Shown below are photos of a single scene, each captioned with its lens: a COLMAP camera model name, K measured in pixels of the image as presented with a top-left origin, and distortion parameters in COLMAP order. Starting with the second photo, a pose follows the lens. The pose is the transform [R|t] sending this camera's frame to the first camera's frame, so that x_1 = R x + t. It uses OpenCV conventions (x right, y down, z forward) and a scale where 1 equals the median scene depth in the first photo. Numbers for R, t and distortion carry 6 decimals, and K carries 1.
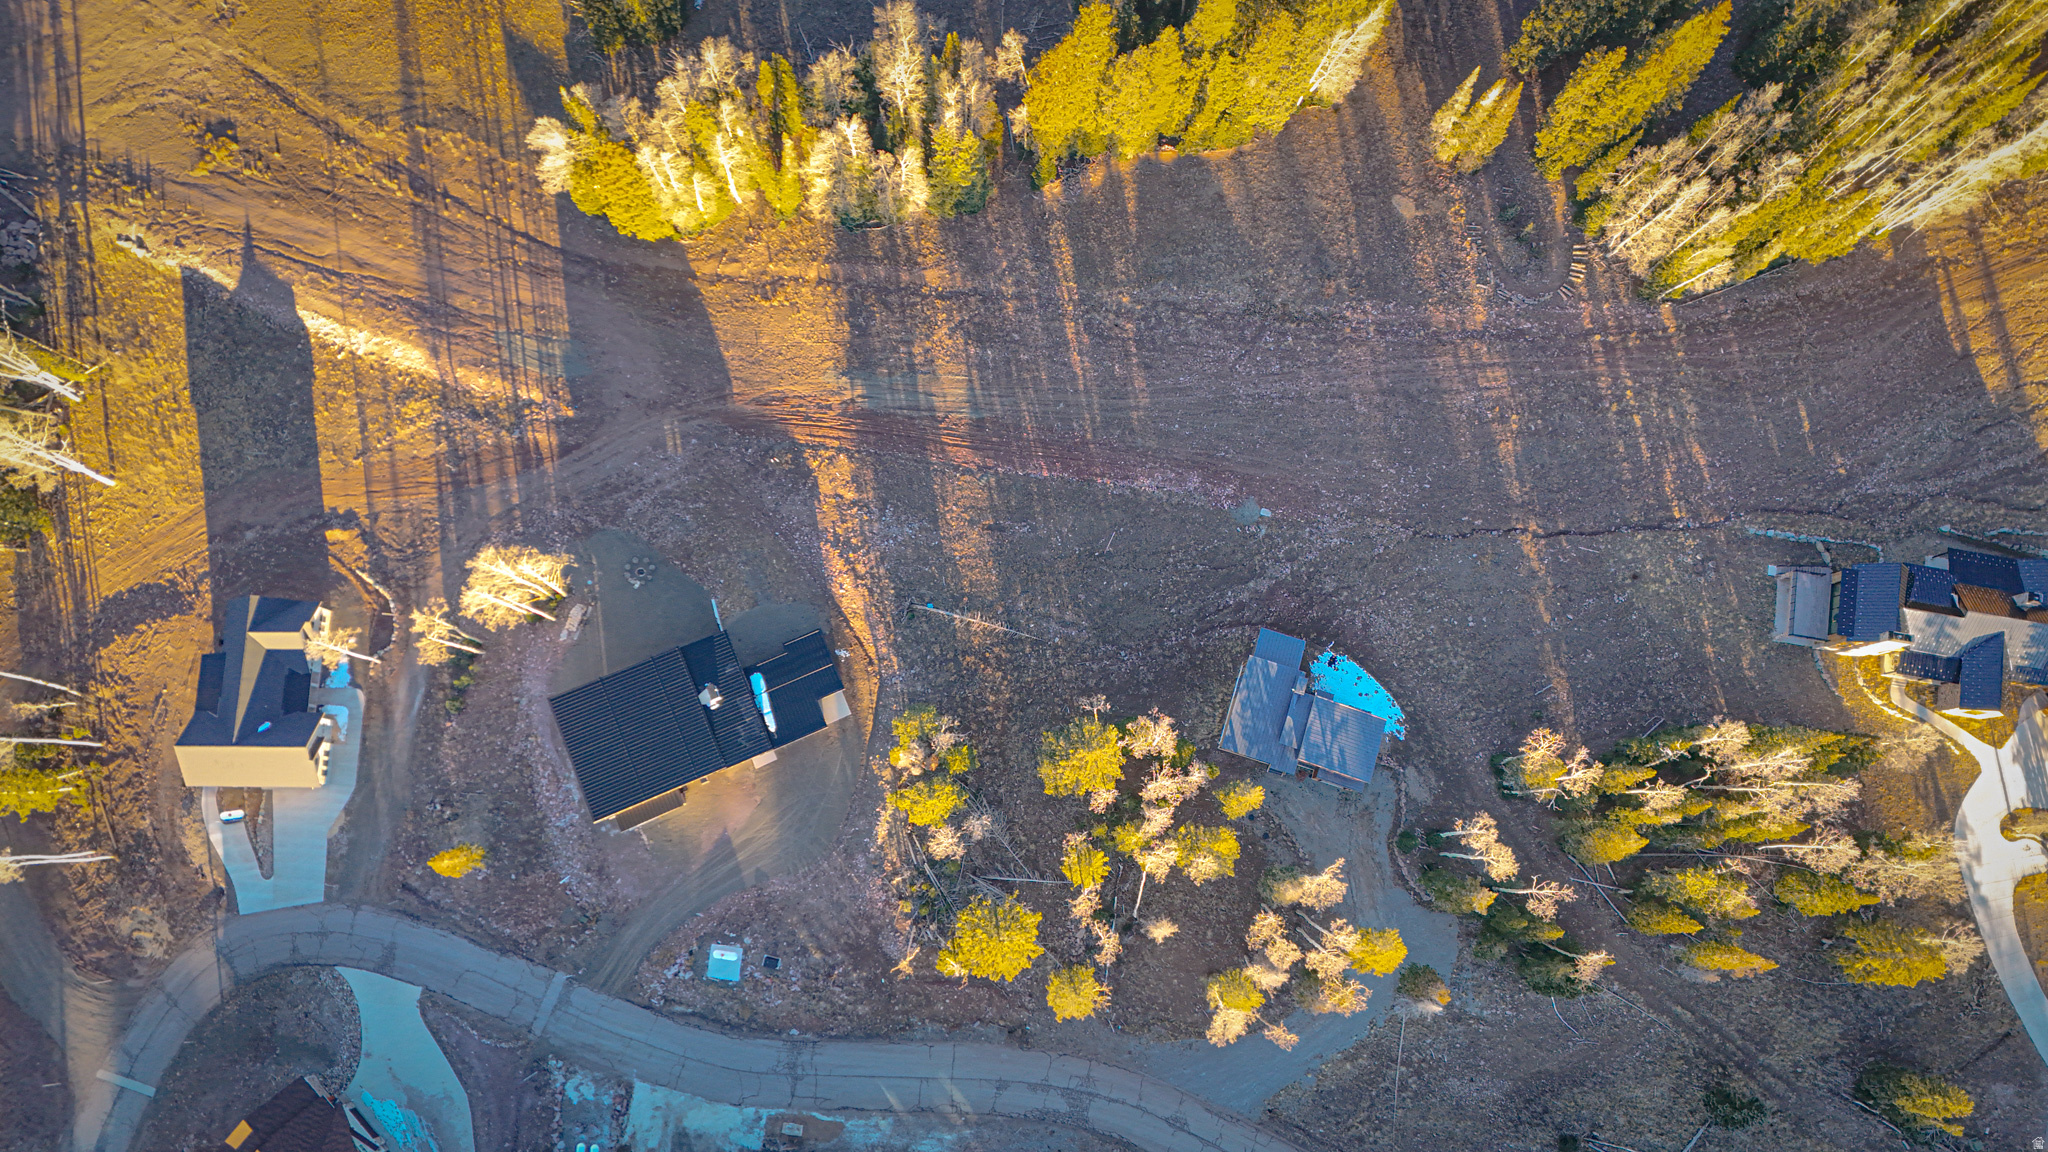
lens RADIAL K [[1490.5, 0, 1023.7], [0, 1490.5, 563.7], [0, 0, 1]] dist [0.118958, -0.136443]
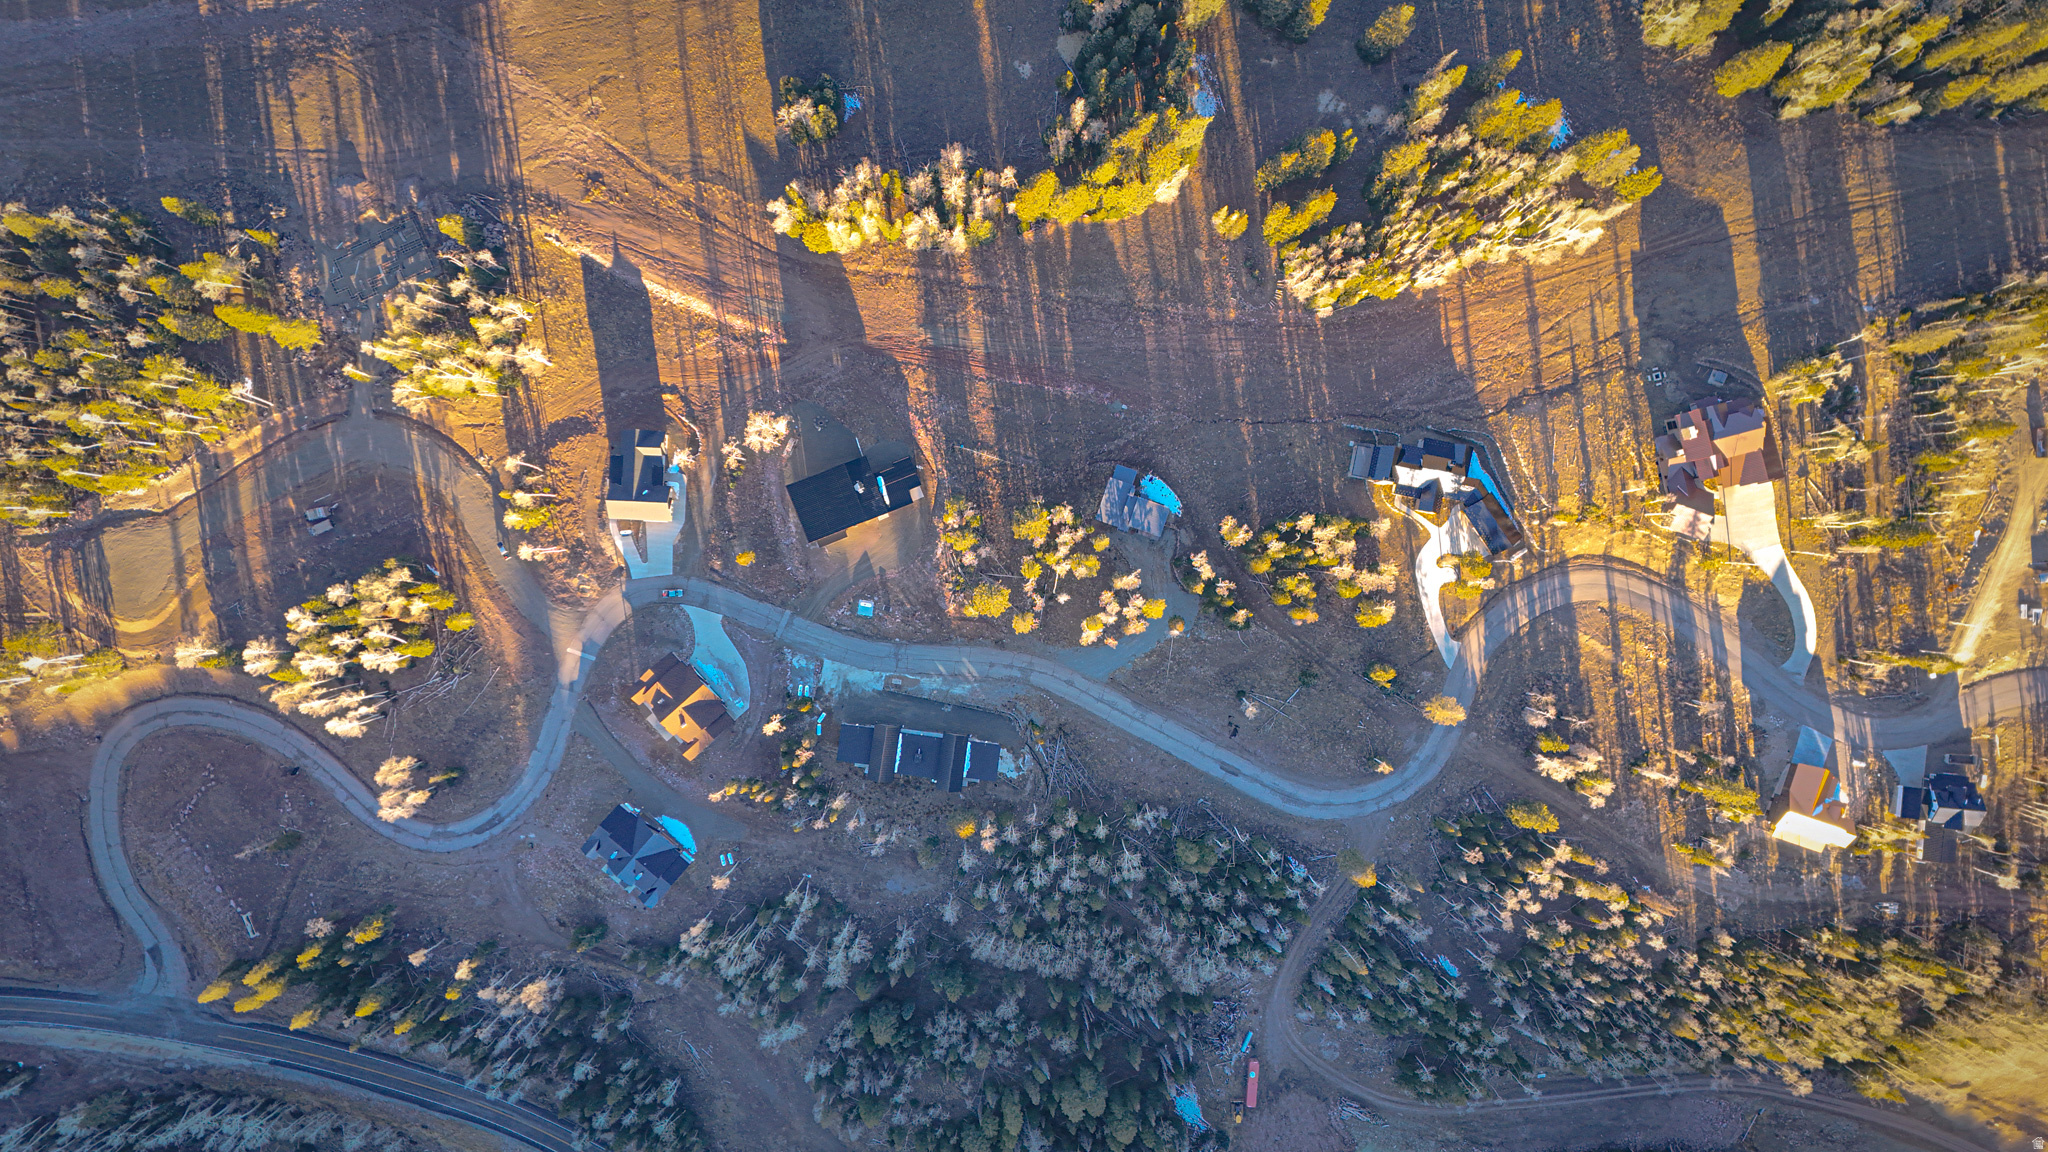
lens RADIAL K [[1490.5, 0, 1023.7], [0, 1490.5, 563.7], [0, 0, 1]] dist [0.118958, -0.136443]
pose [[0.999600, 0.028060, 0.003481, 0.019763], [-0.028206, 0.980960, 0.192150, -0.214117], [0.001977, -0.192171, 0.981359, -1.077537]]
